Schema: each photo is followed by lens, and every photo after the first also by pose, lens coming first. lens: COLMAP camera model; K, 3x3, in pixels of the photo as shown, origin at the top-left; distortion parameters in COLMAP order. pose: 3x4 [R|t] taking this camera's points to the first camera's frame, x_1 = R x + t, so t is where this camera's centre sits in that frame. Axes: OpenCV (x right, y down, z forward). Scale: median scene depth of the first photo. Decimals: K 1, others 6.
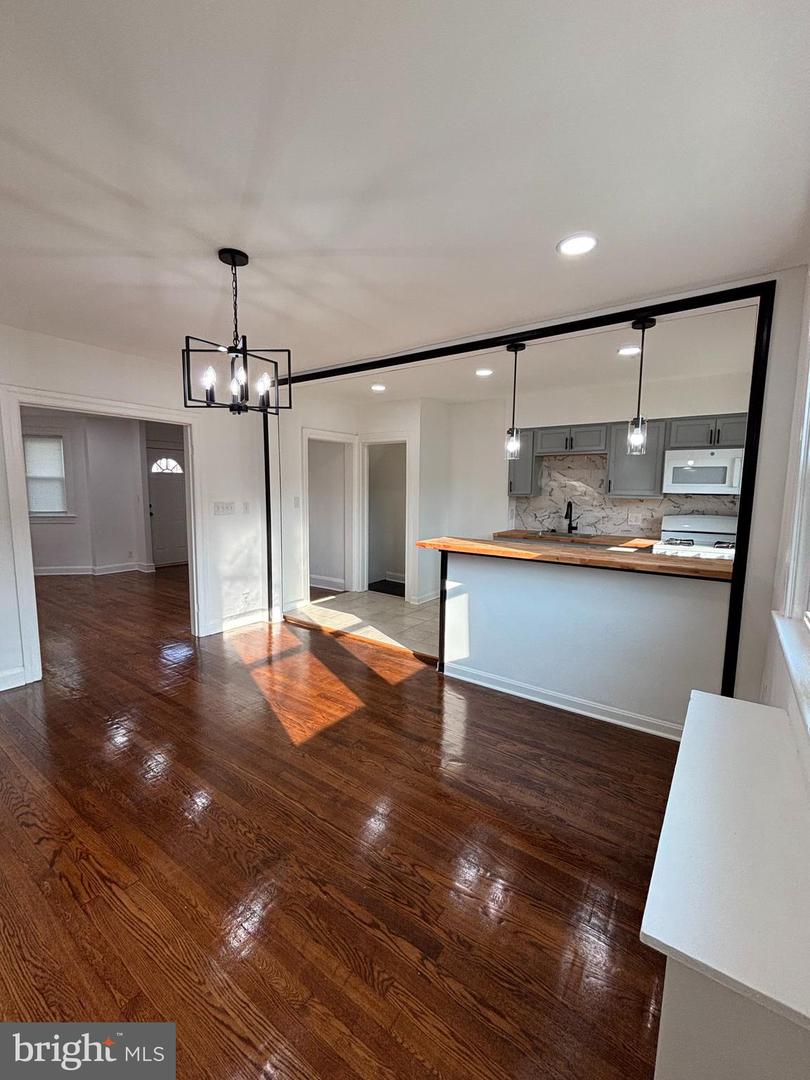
lens RADIAL K [[458.4, 0, 401.9], [0, 458.4, 545.0], [0, 0, 1]] dist [-0.001920, -0.000096]
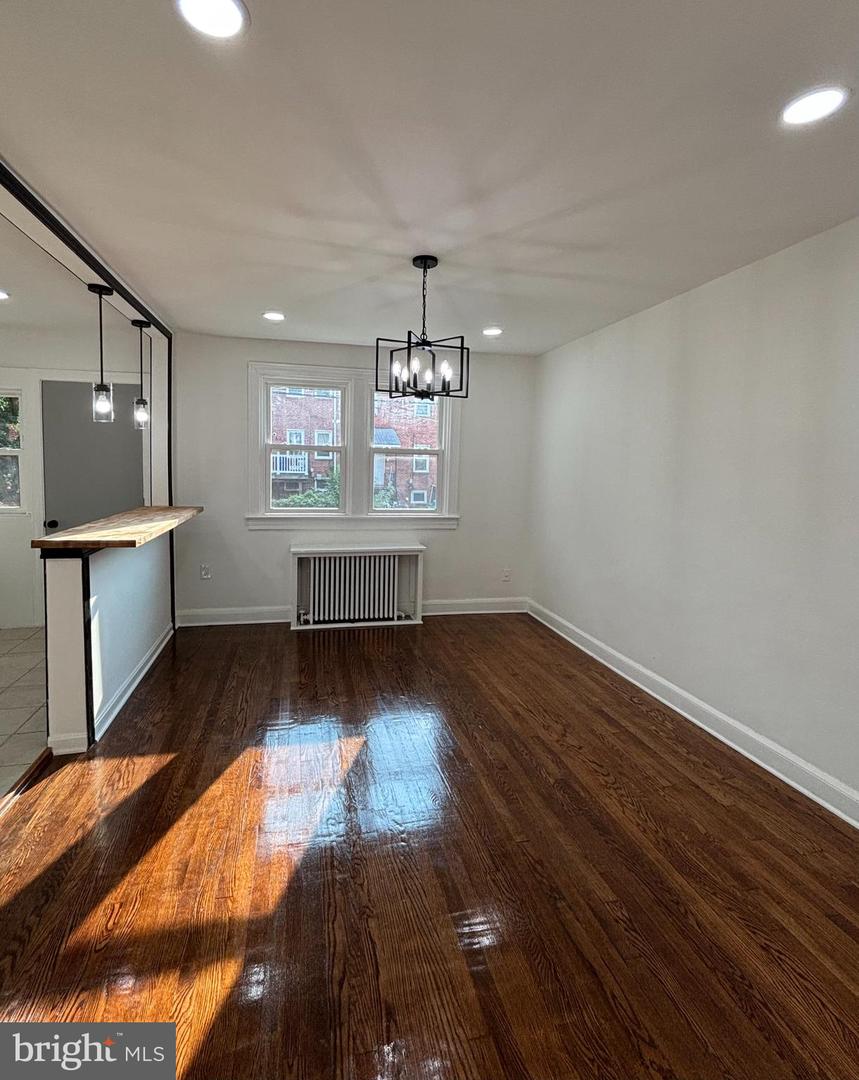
lens RADIAL K [[515.4, 0, 416.0], [0, 515.4, 494.9], [0, 0, 1]] dist [-0.047005, 0.021836]
pose [[-0.756807, -0.068103, 0.650081, -0.495649], [0.056212, 0.984092, 0.168535, -0.115503], [-0.651217, 0.164091, -0.740939, 0.837900]]
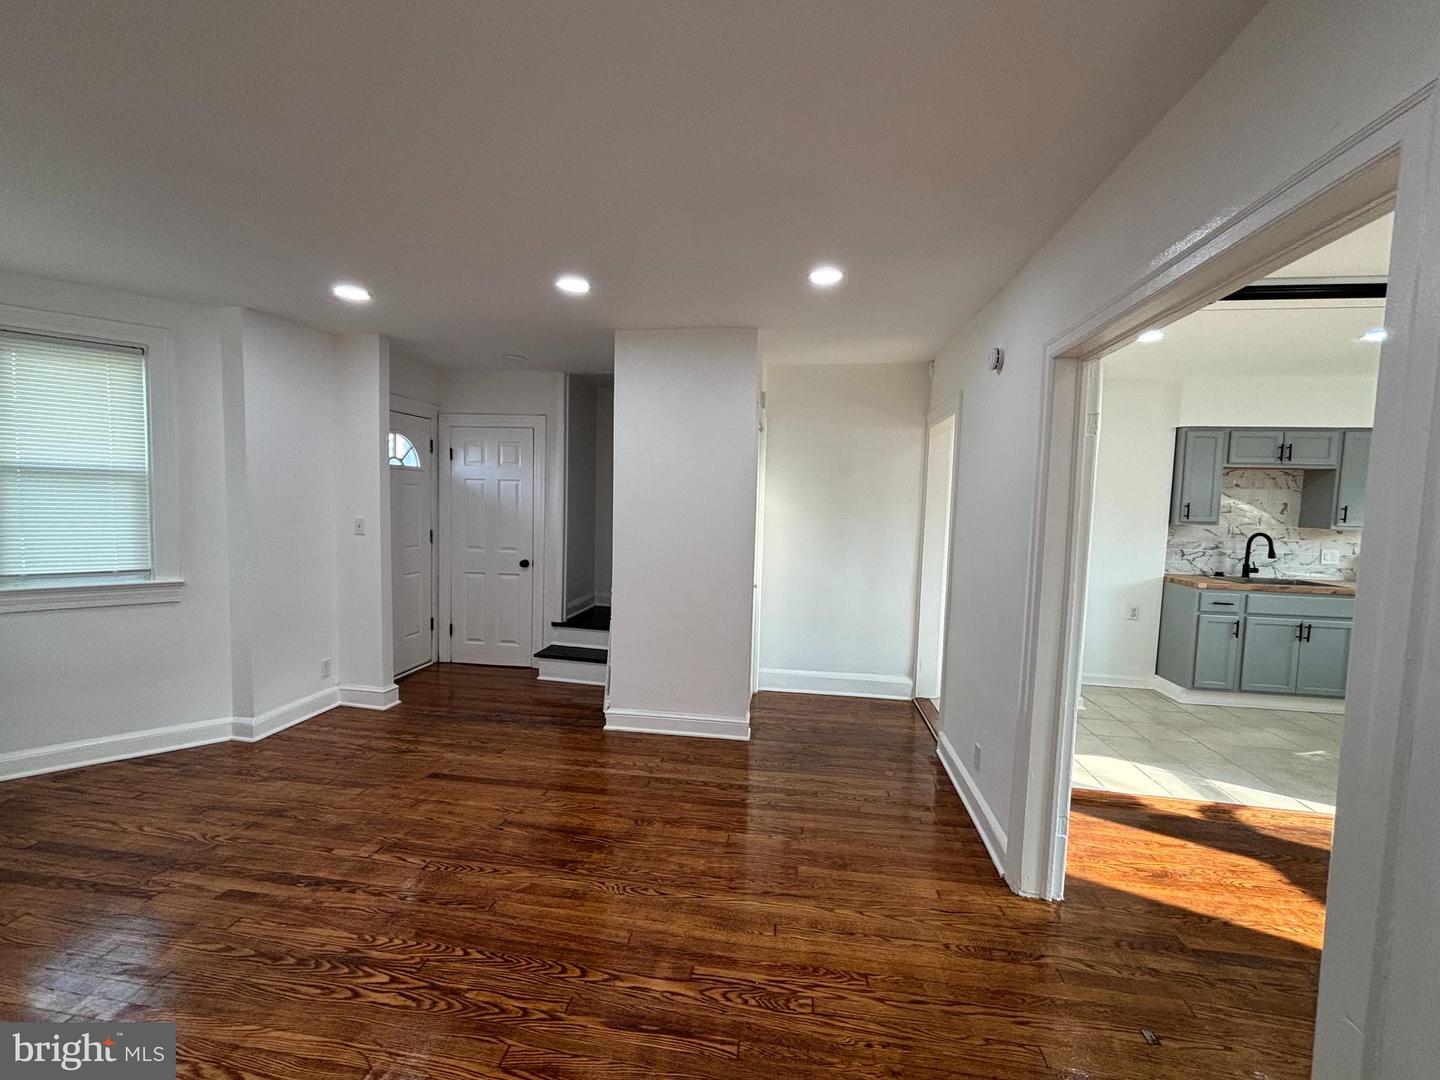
lens RADIAL K [[585.3, 0, 727.0], [0, 585.3, 538.6], [0, 0, 1]] dist [0.011788, 0.000255]
pose [[0.882820, -0.018175, 0.469359, -0.799300], [0.042169, 0.998283, -0.040658, -0.085517], [-0.467814, 0.055686, 0.882071, 0.585759]]
